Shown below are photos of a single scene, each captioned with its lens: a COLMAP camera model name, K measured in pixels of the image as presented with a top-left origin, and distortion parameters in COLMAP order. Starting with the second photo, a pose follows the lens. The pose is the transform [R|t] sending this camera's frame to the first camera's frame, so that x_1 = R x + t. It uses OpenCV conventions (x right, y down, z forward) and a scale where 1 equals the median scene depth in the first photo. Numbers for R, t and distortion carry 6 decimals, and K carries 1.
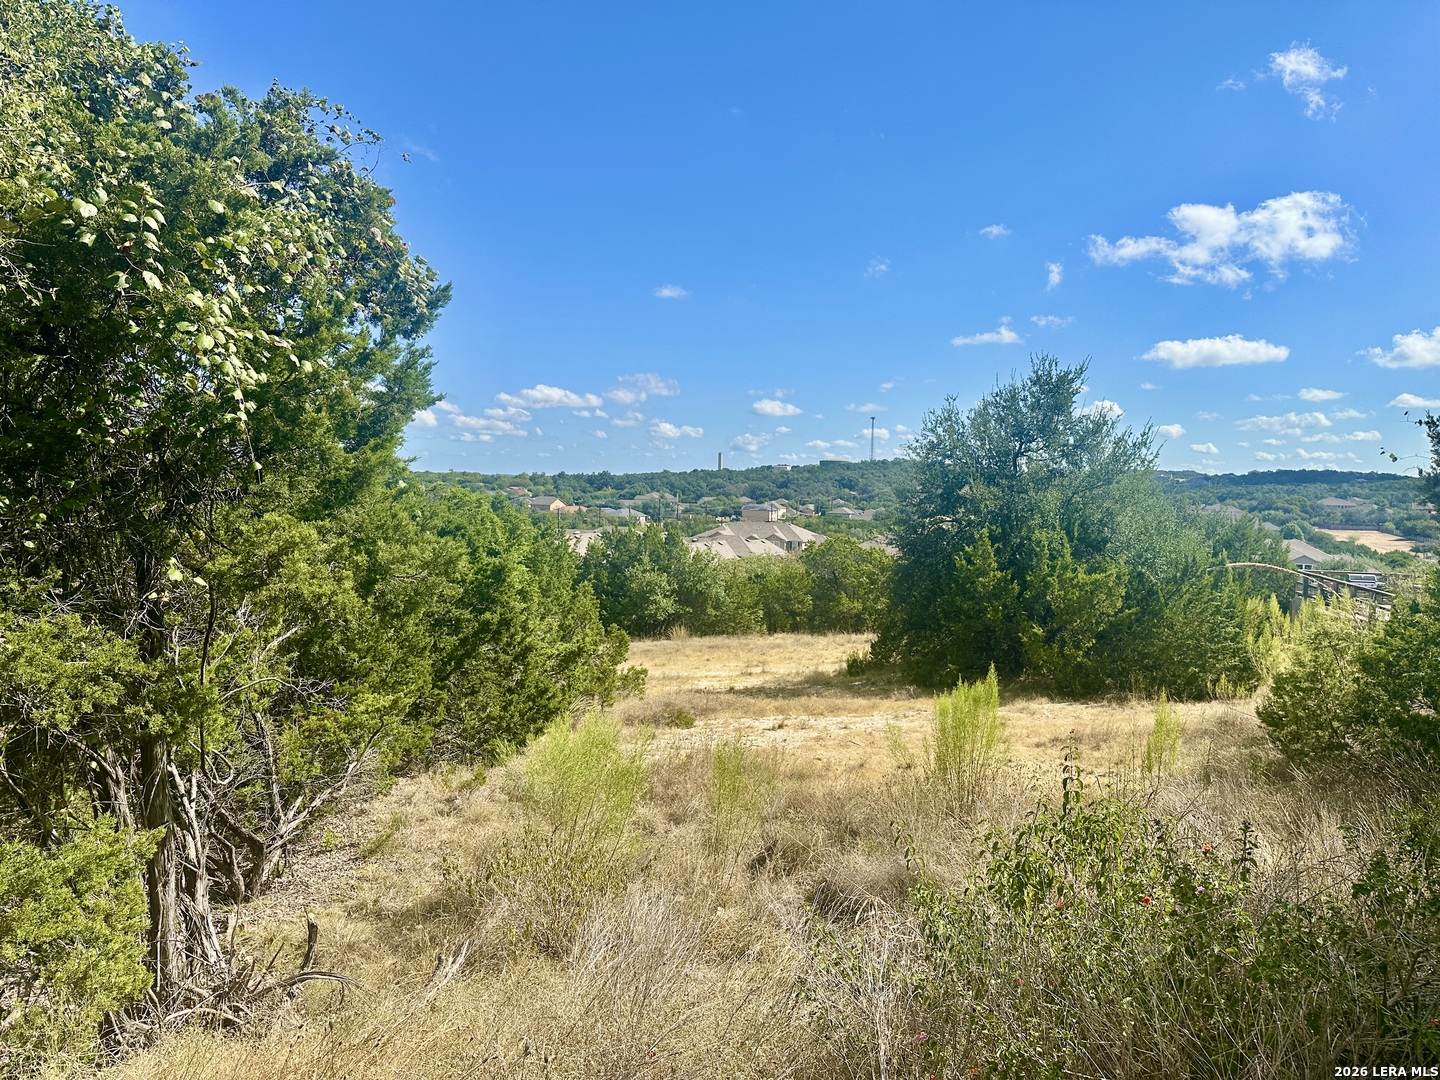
lens RADIAL K [[993.5, 0, 720.8], [0, 993.5, 546.1], [0, 0, 1]] dist [0.063530, -0.071728]
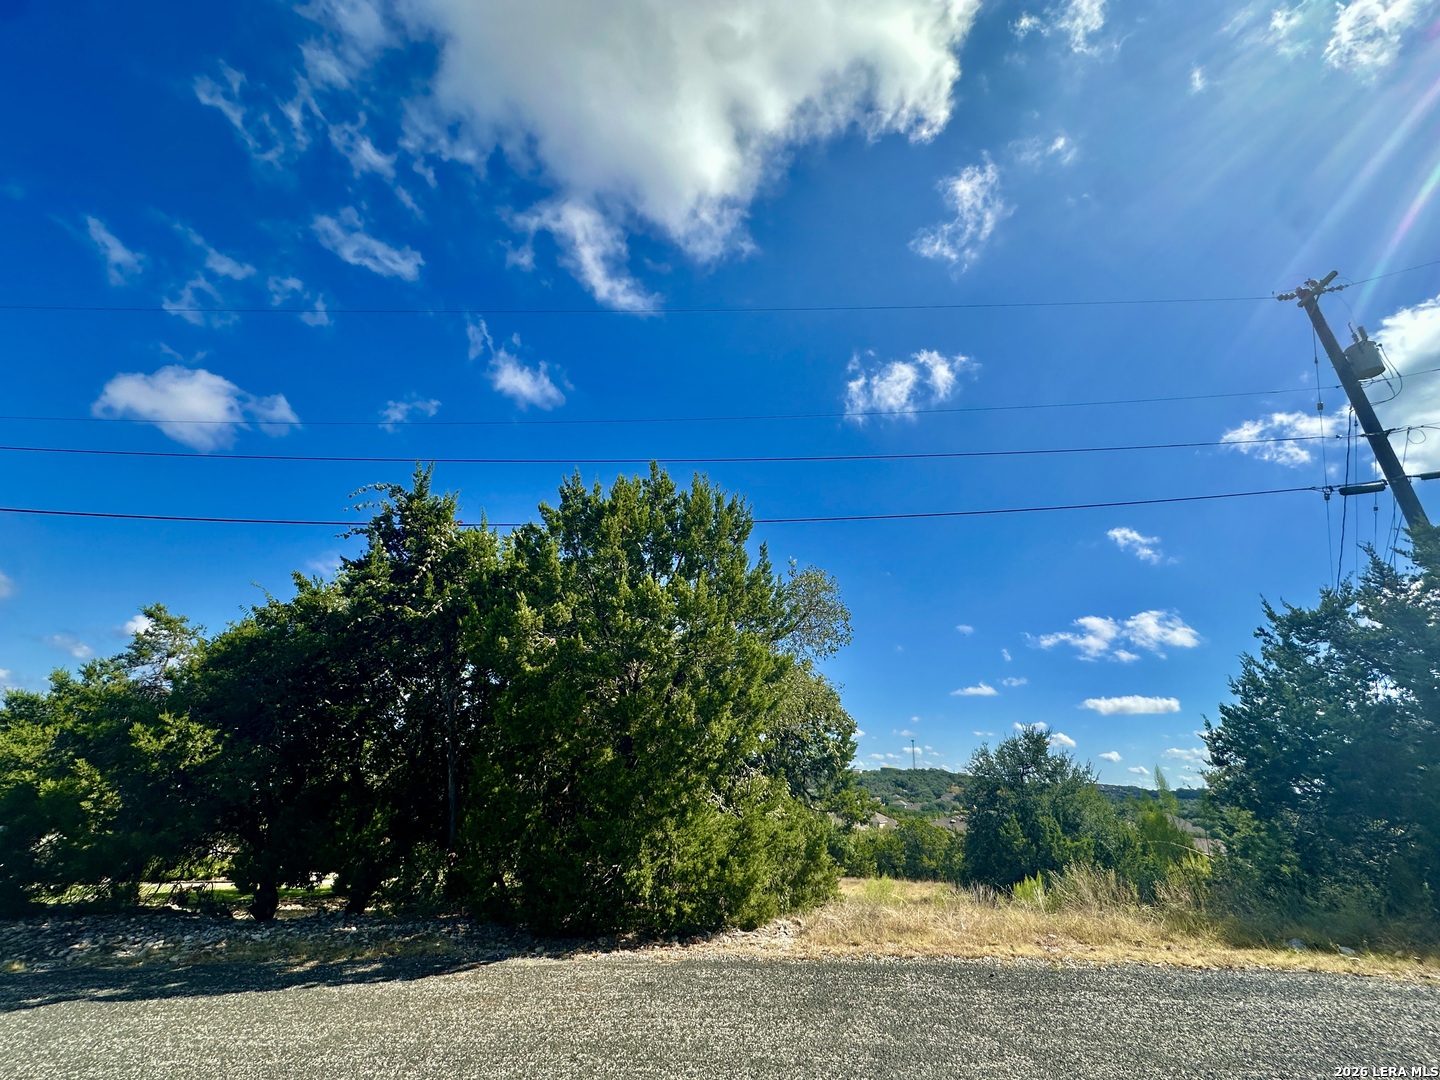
lens RADIAL K [[570.2, 0, 726.1], [0, 570.2, 520.3], [0, 0, 1]] dist [-0.000963, -0.003633]
pose [[0.989865, -0.012313, -0.141476, -0.209839], [-0.055287, 0.884225, -0.463777, 0.035355], [0.130807, 0.466898, 0.874583, -0.537996]]
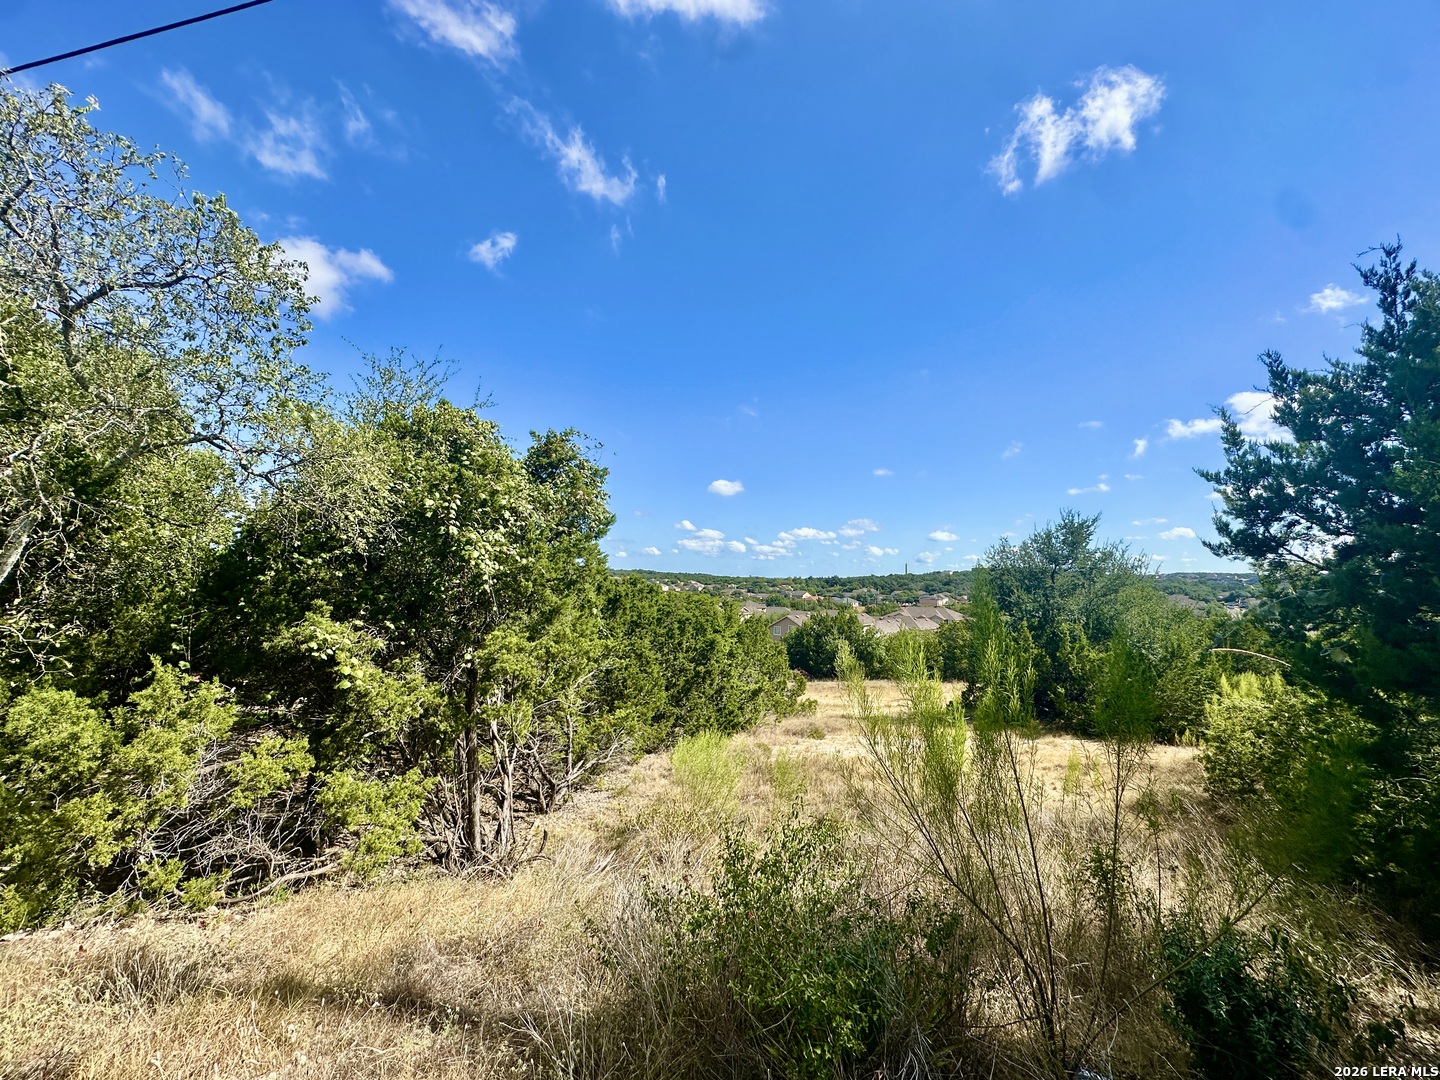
lens RADIAL K [[570.2, 0, 723.9], [0, 570.2, 539.9], [0, 0, 1]] dist [-0.000963, -0.003633]
pose [[0.950822, -0.026029, -0.308643, 0.141370], [-0.016522, 0.990782, -0.134452, -0.024323], [0.309298, 0.132939, 0.941627, -0.013790]]
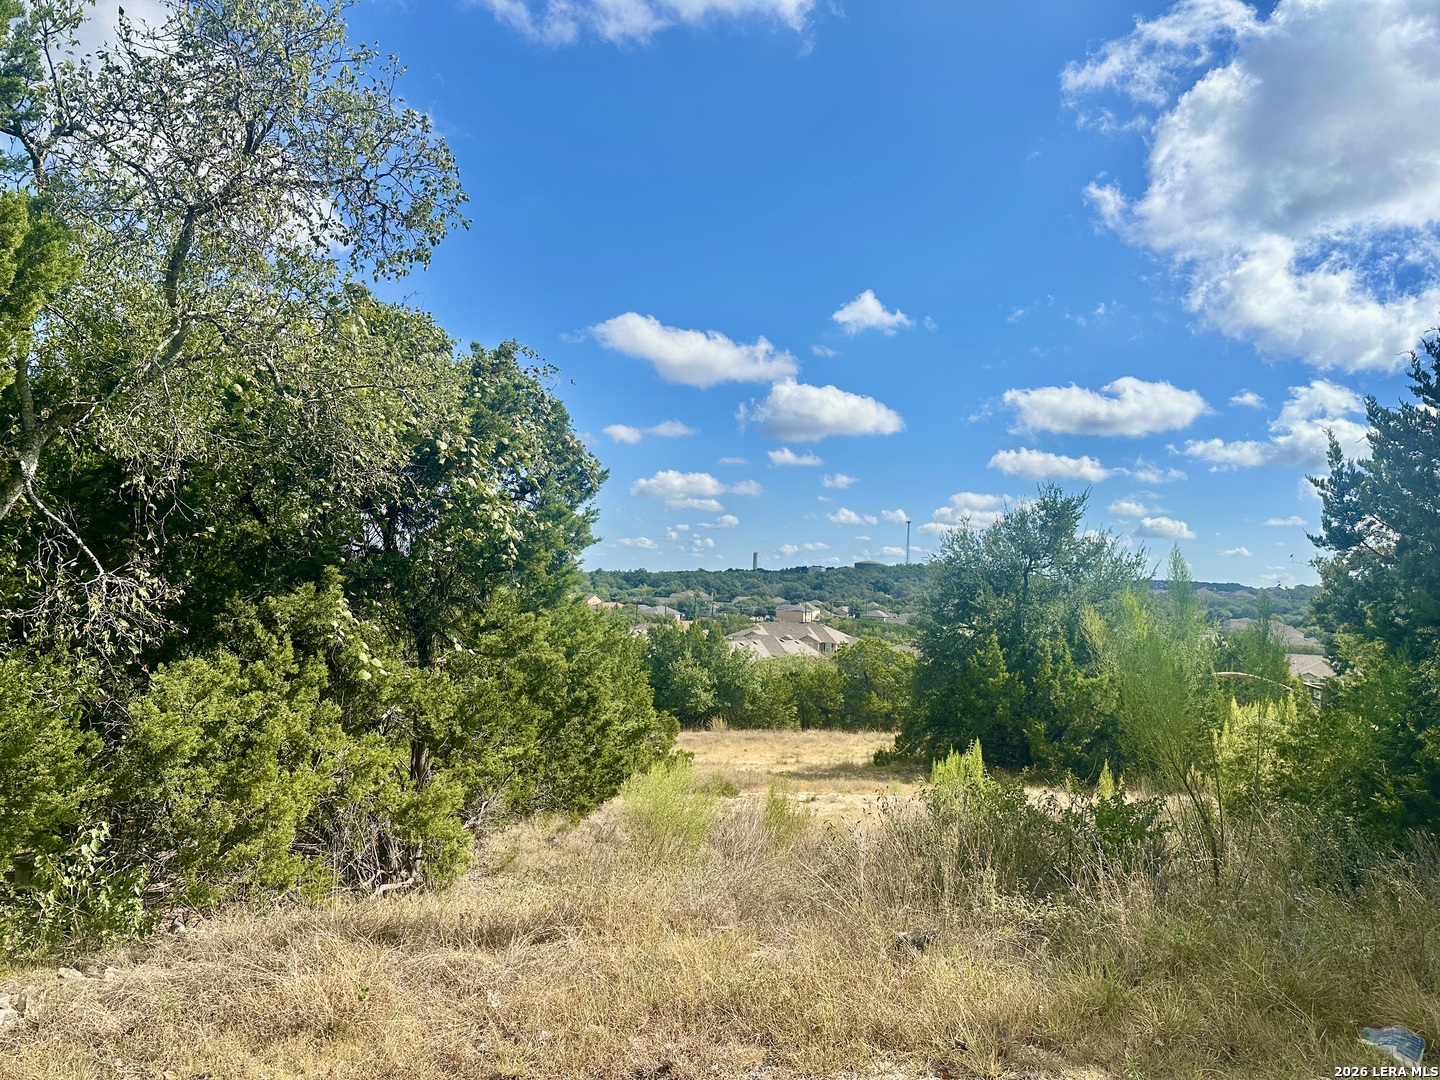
lens RADIAL K [[993.5, 0, 702.7], [0, 993.5, 536.3], [0, 0, 1]] dist [0.063530, -0.071728]
pose [[0.998357, 0.021444, -0.053143, -0.016885], [-0.027114, 0.993739, -0.108383, 0.005099], [0.050486, 0.109646, 0.992688, -0.246413]]
